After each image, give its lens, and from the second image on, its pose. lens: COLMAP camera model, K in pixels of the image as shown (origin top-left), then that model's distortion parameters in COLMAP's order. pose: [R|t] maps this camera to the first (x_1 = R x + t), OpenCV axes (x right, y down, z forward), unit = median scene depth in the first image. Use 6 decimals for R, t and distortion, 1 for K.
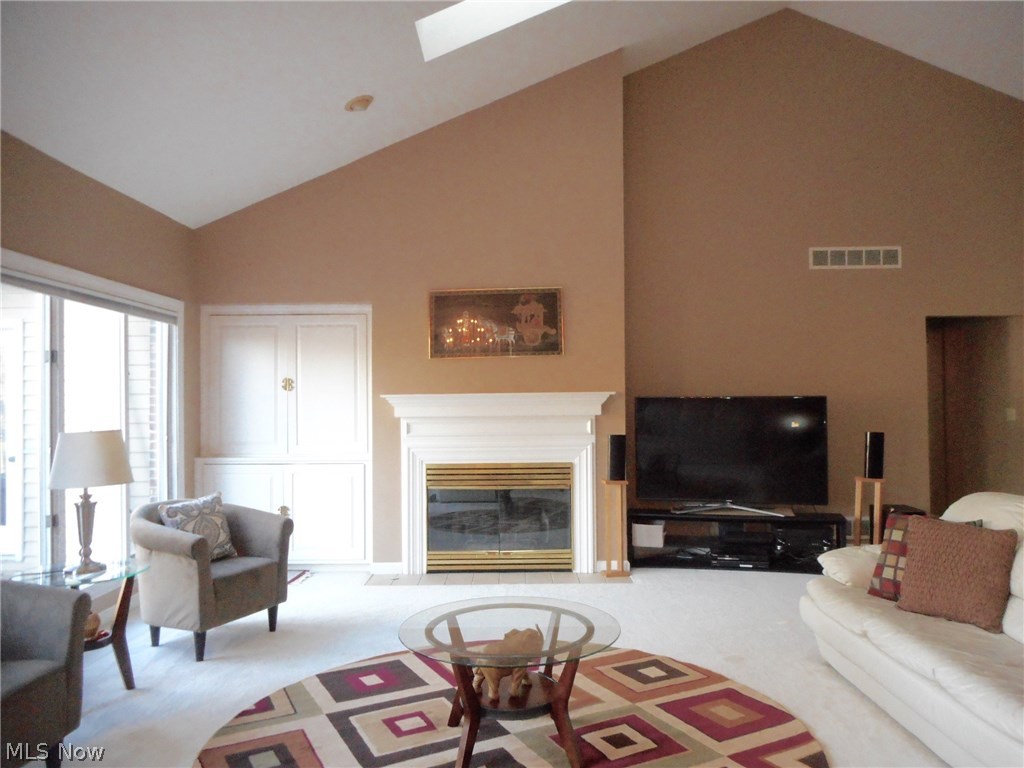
lens RADIAL K [[755.9, 0, 508.0], [0, 755.9, 384.2], [0, 0, 1]] dist [-0.005368, -0.005013]
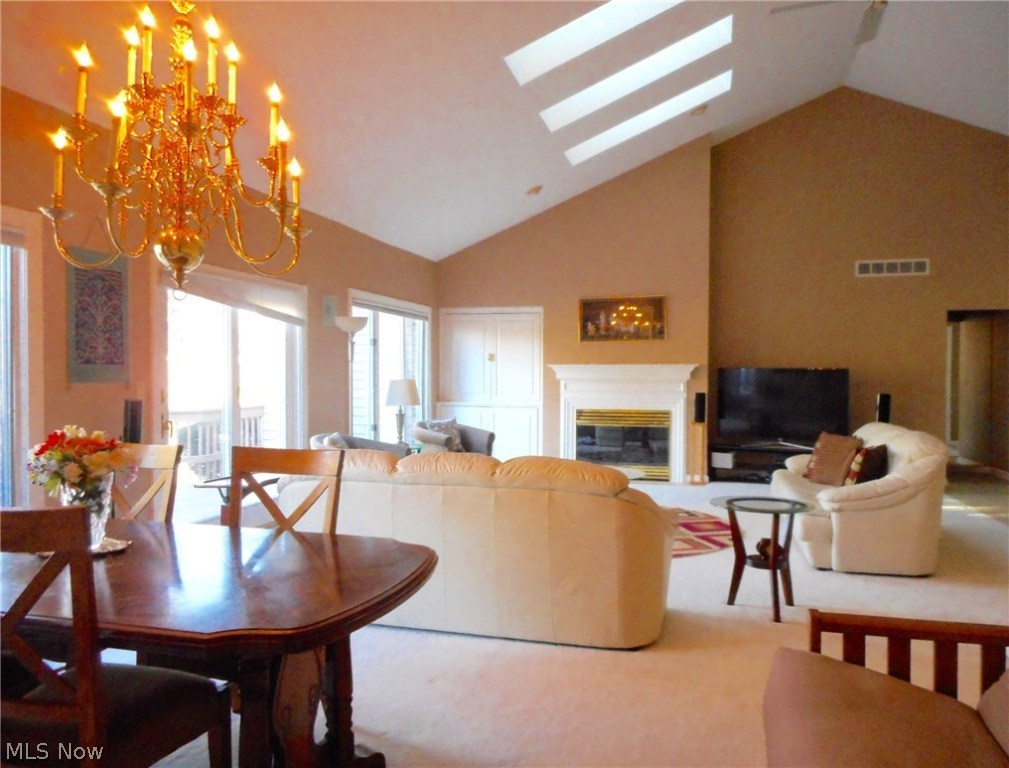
lens RADIAL K [[769.3, 0, 504.4], [0, 769.3, 382.6], [0, 0, 1]] dist [0.001338, 0.000668]
pose [[0.966230, 0.016107, -0.257176, 0.159006], [-0.007449, 0.999373, 0.034607, -0.003516], [0.257573, -0.031522, 0.965745, -0.583896]]
